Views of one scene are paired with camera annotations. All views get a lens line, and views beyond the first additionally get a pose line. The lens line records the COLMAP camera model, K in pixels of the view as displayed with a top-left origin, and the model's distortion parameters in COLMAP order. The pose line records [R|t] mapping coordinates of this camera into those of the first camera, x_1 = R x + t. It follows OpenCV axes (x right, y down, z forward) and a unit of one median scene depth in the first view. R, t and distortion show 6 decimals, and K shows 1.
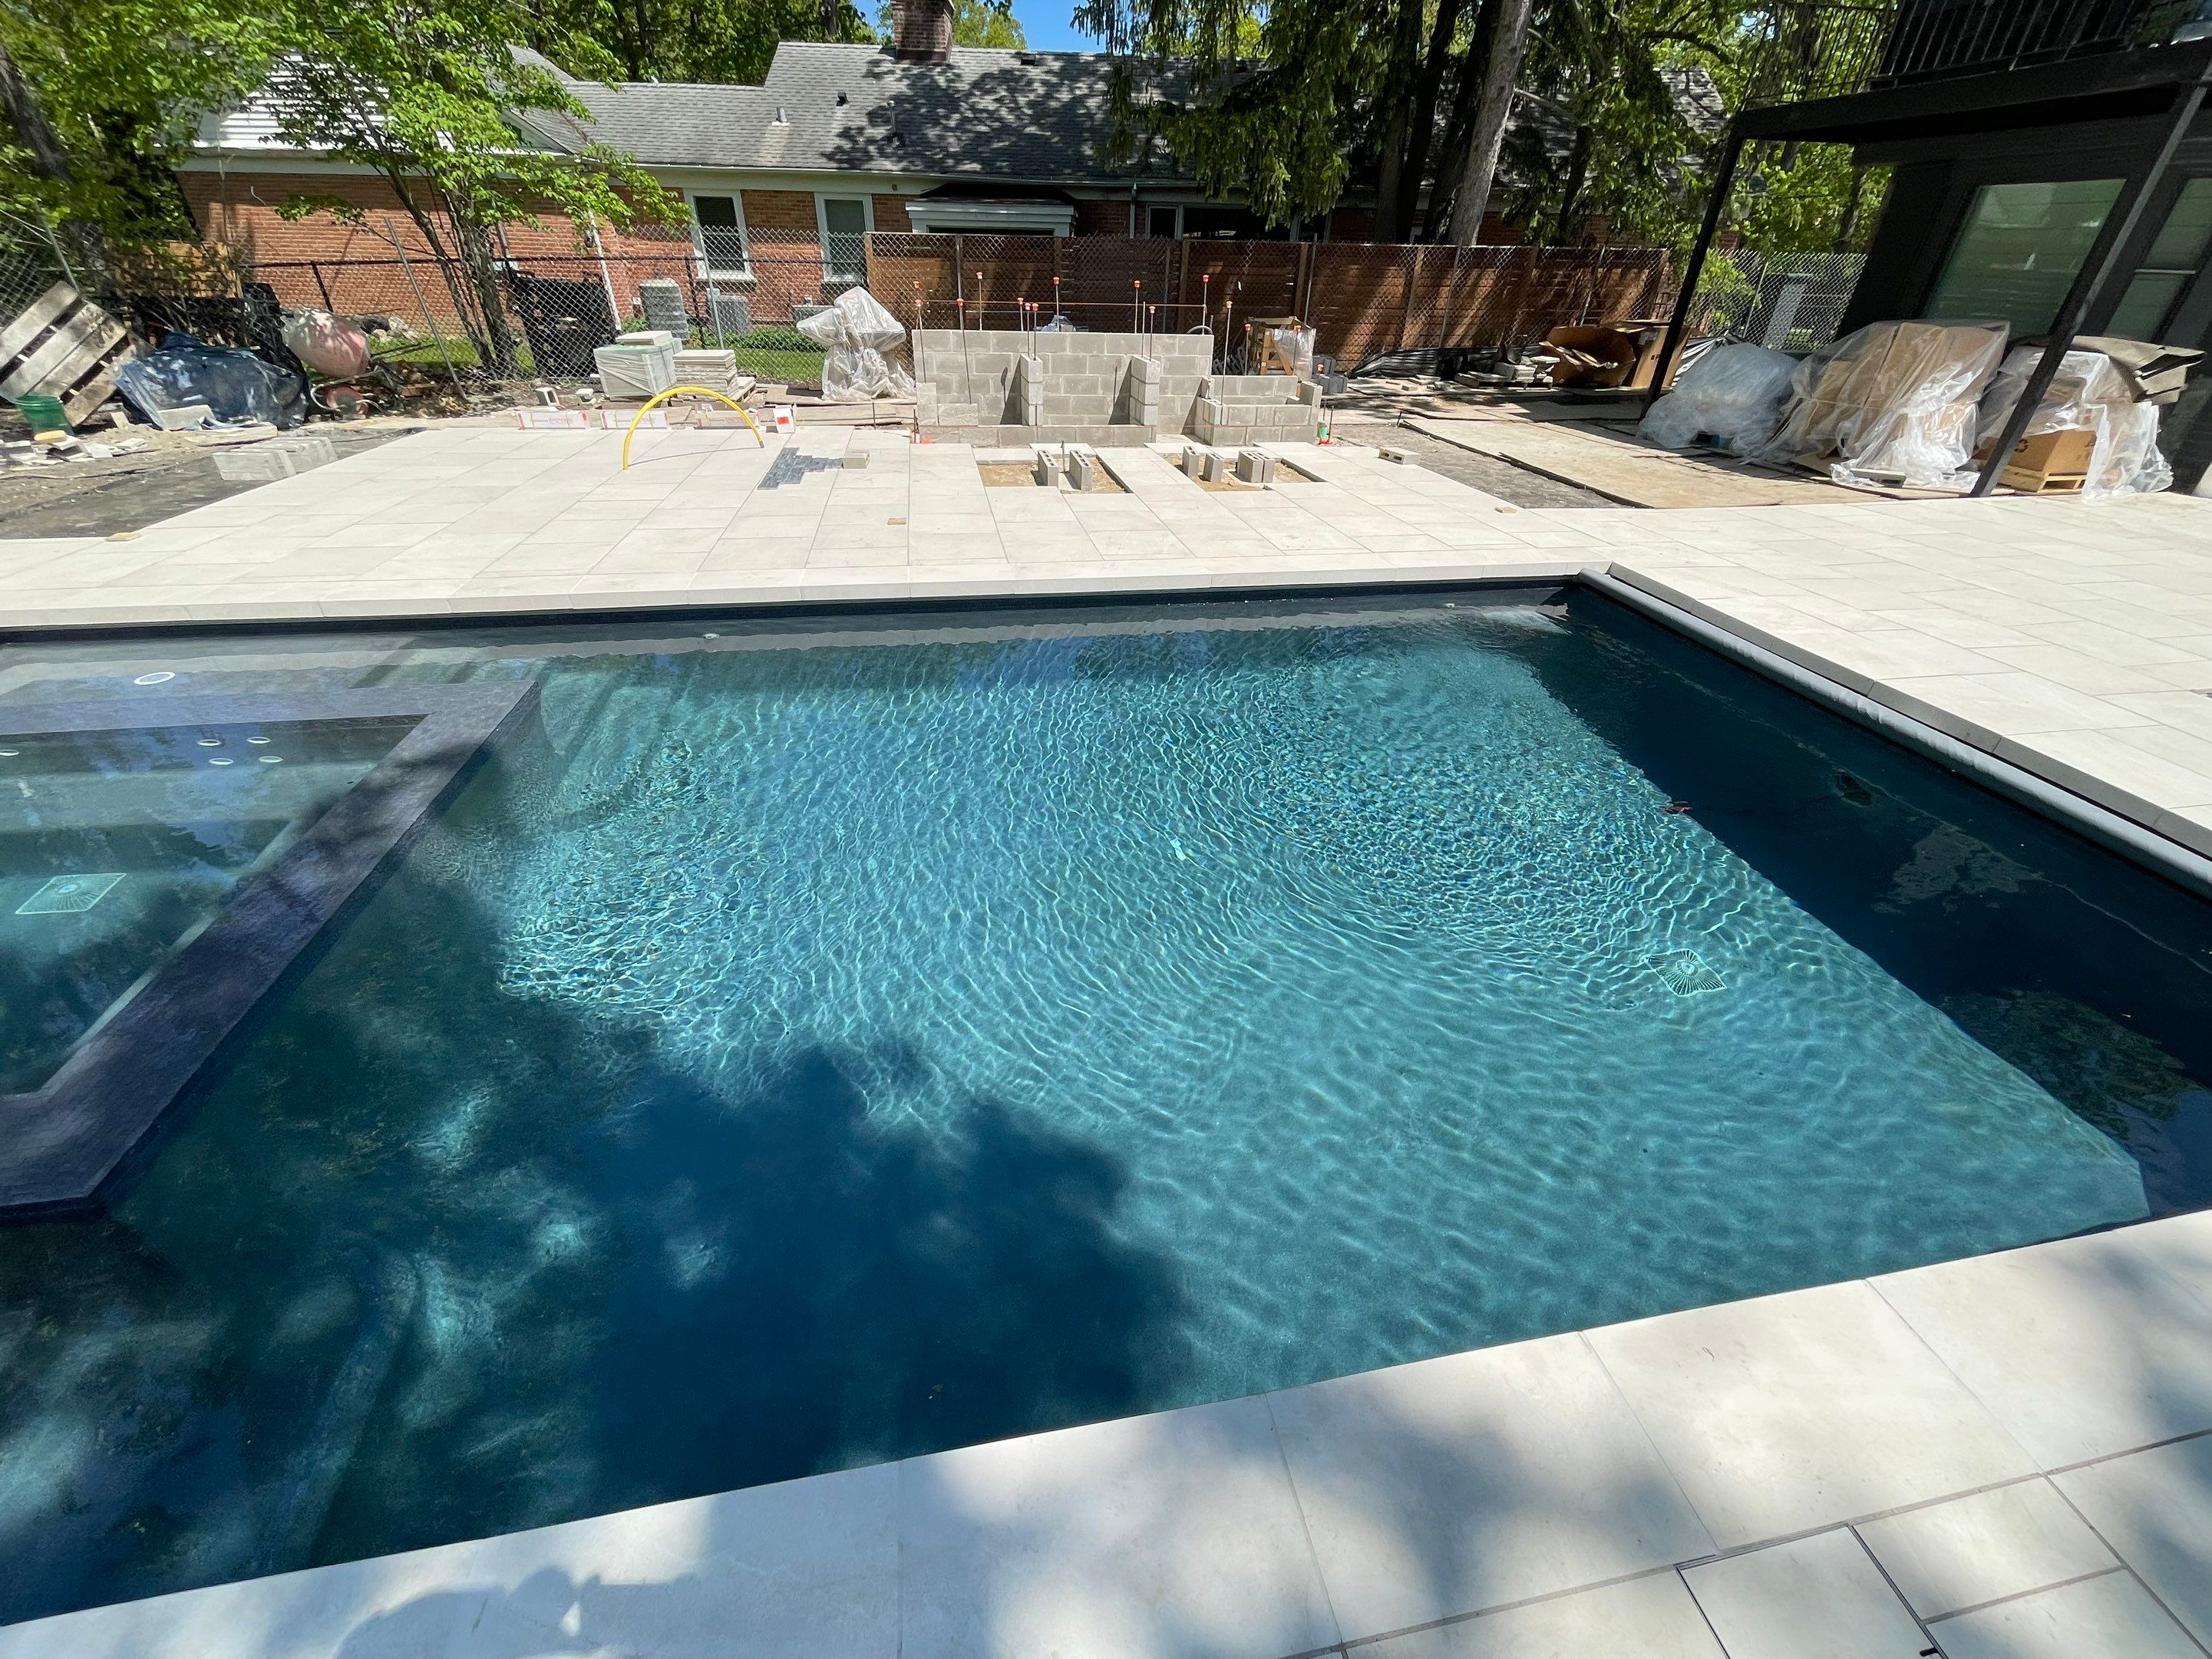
lens RADIAL K [[871.0, 0, 1106.0], [0, 871.0, 829.5], [0, 0, 1]] dist [-0.002434, -0.000244]
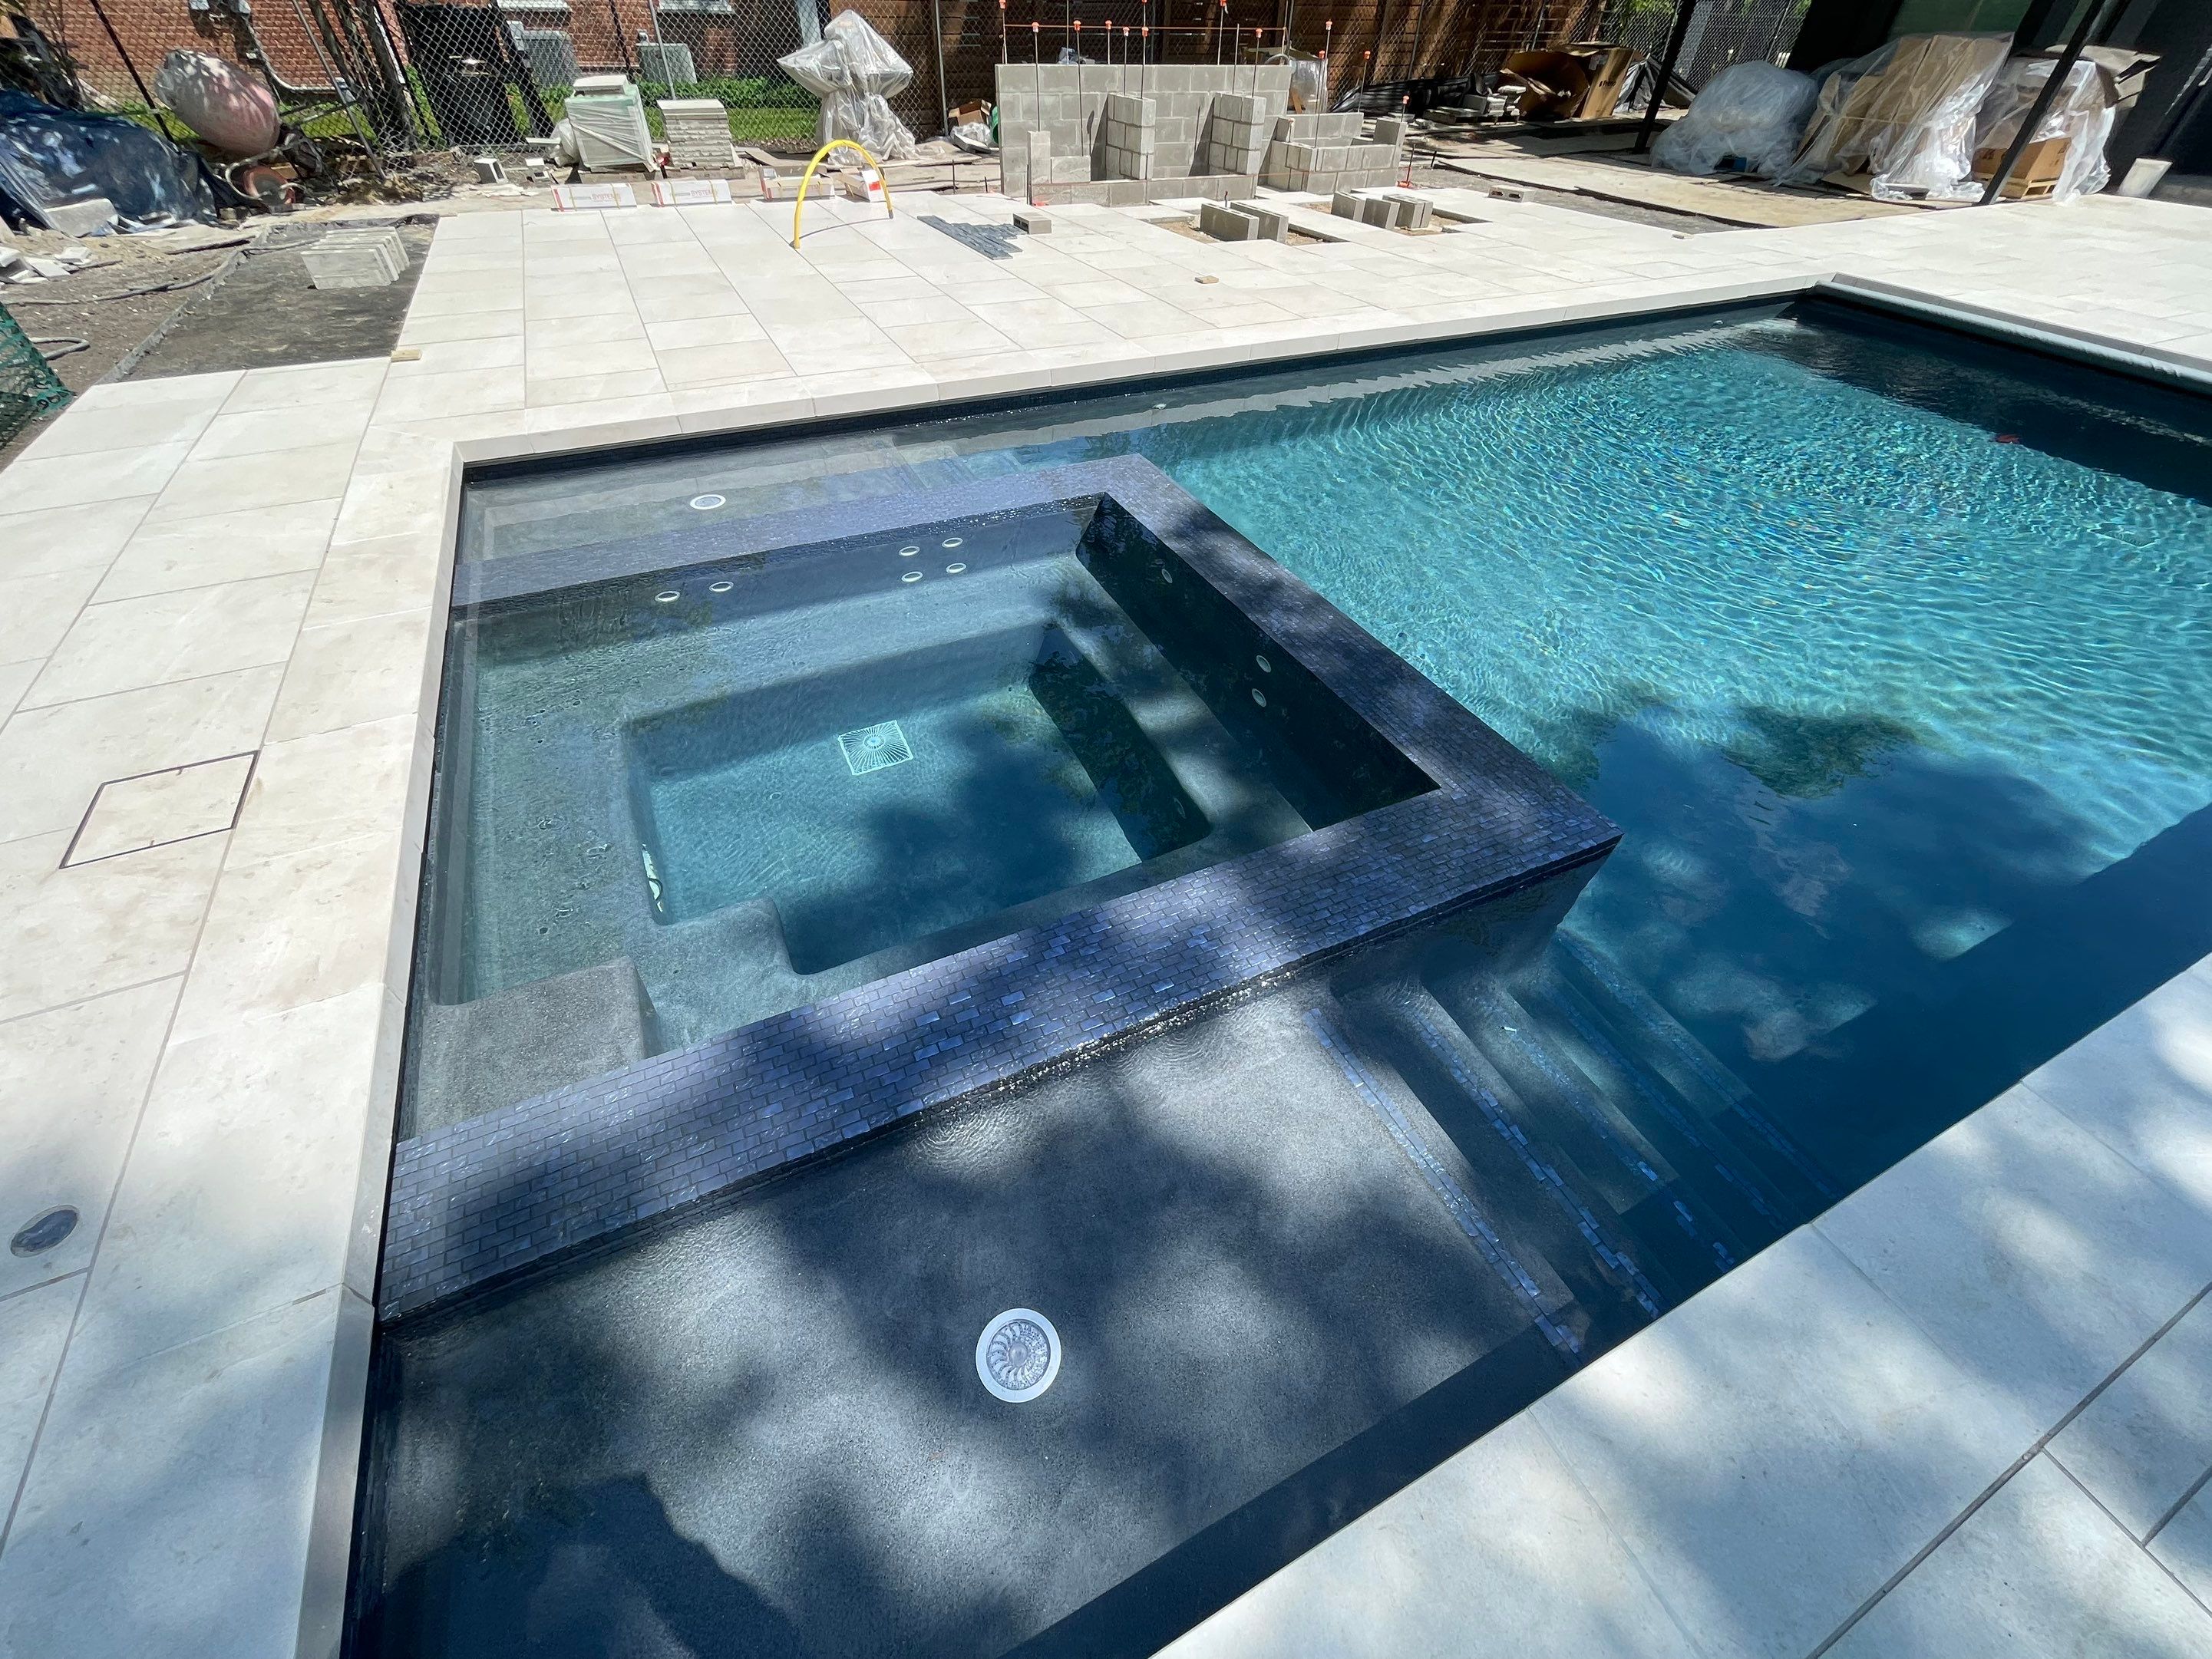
lens RADIAL K [[904.3, 0, 1106.0], [0, 904.3, 829.5], [0, 0, 1]] dist [0.009048, -0.004083]
pose [[0.964759, -0.182616, 0.189448, -0.438458], [0.147575, 0.971589, 0.185030, 0.023861], [-0.217855, -0.150552, 0.964299, -0.027614]]
